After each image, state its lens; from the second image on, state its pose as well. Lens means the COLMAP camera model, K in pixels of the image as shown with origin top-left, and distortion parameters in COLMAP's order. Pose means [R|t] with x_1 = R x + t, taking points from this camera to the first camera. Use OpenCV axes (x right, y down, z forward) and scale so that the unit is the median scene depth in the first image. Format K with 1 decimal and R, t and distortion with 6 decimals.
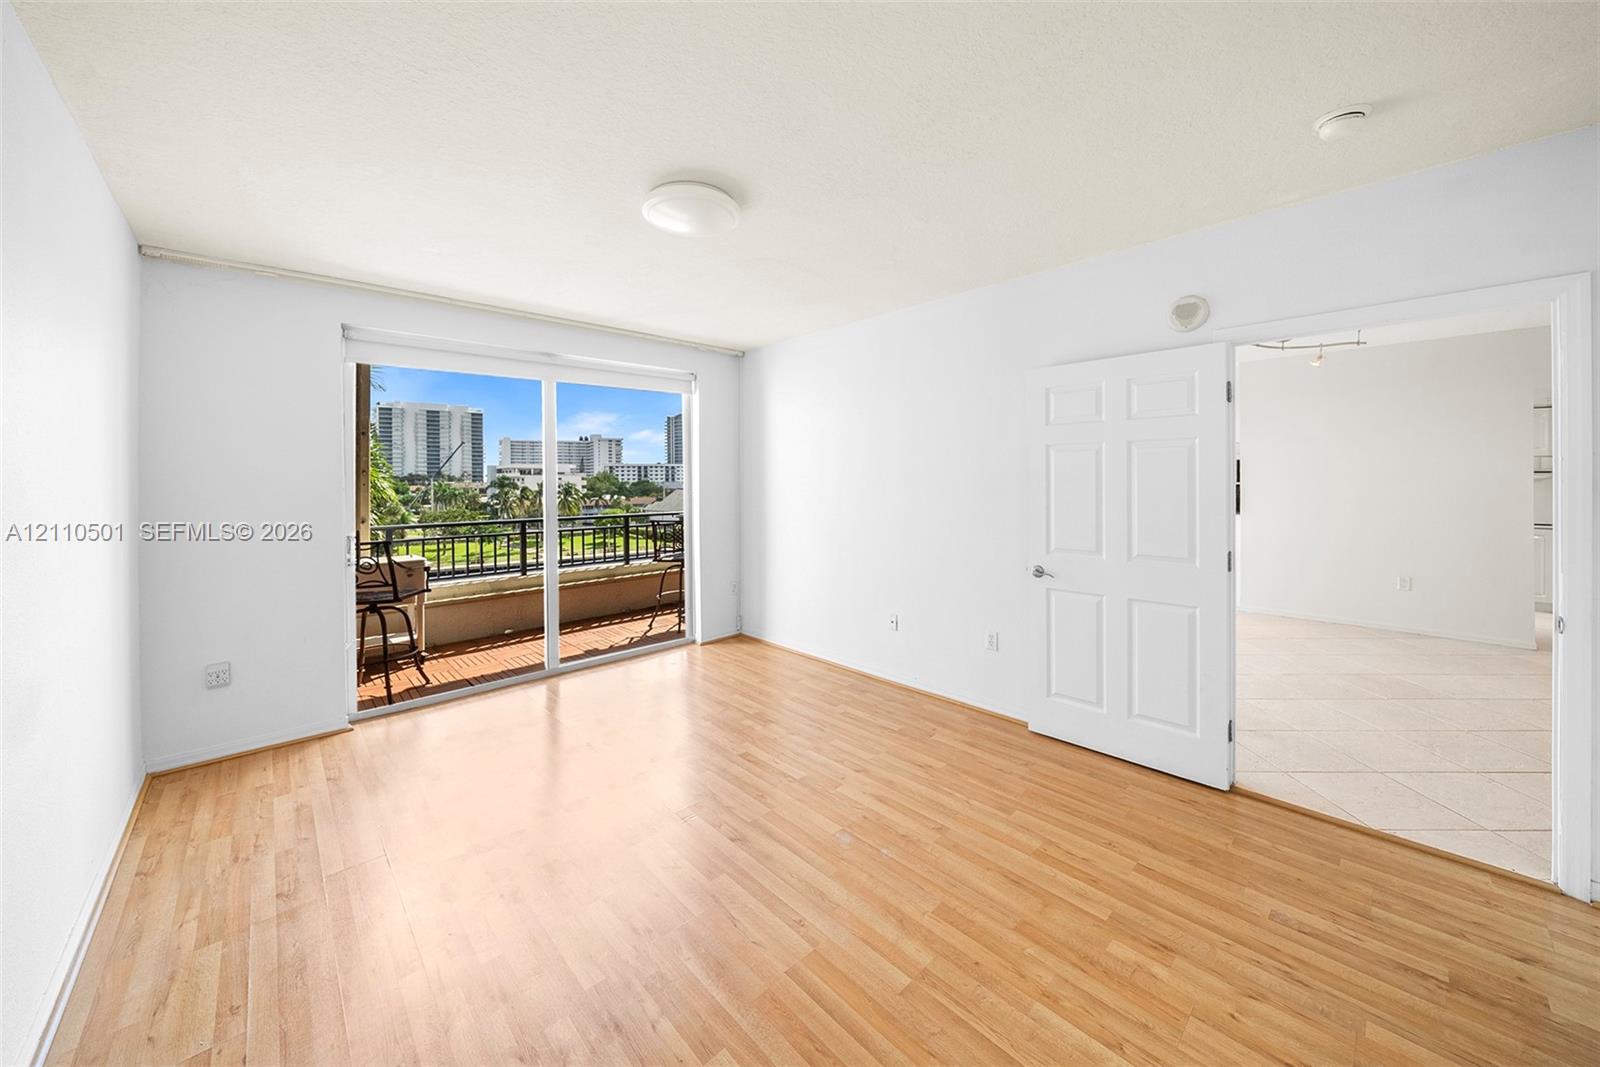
lens RADIAL K [[581.6, 0, 797.8], [0, 581.6, 473.0], [0, 0, 1]] dist [-0.007772, -0.000708]
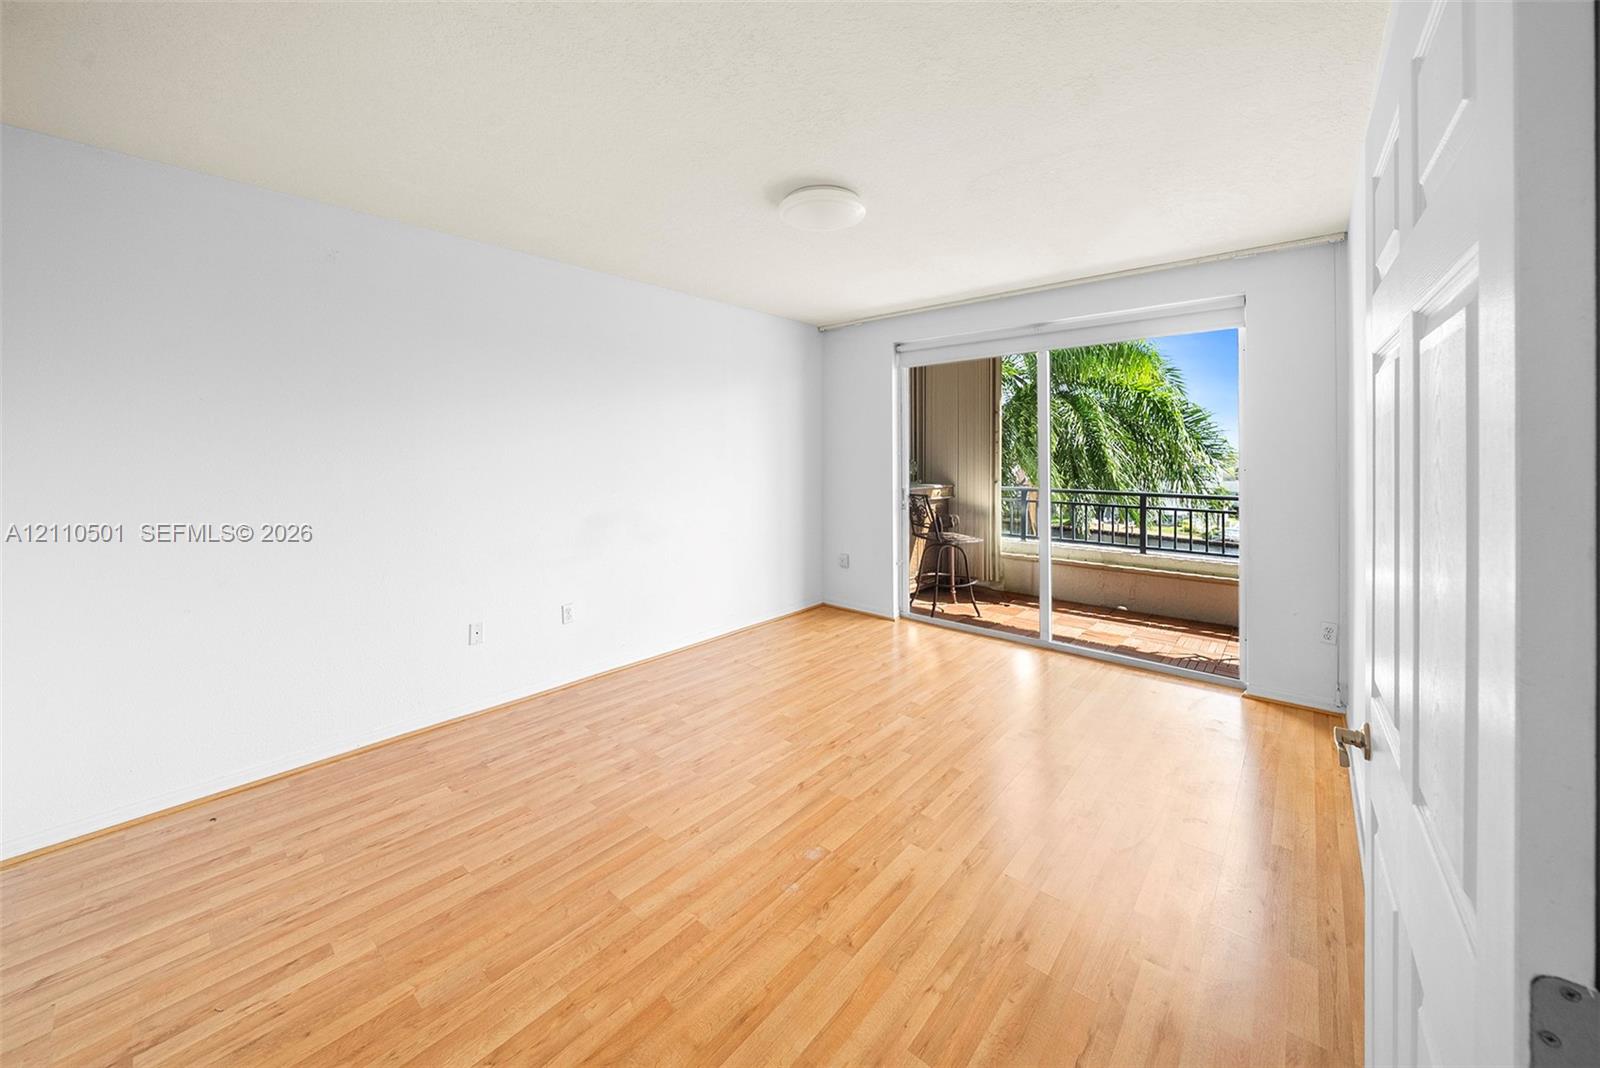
lens RADIAL K [[581.6, 0, 800.2], [0, 581.6, 451.3], [0, 0, 1]] dist [-0.007772, -0.000708]
pose [[0.108085, 0.013730, -0.994047, 0.618613], [0.006027, 0.999877, 0.014465, -0.007284], [0.994123, -0.007555, 0.107989, 0.565878]]
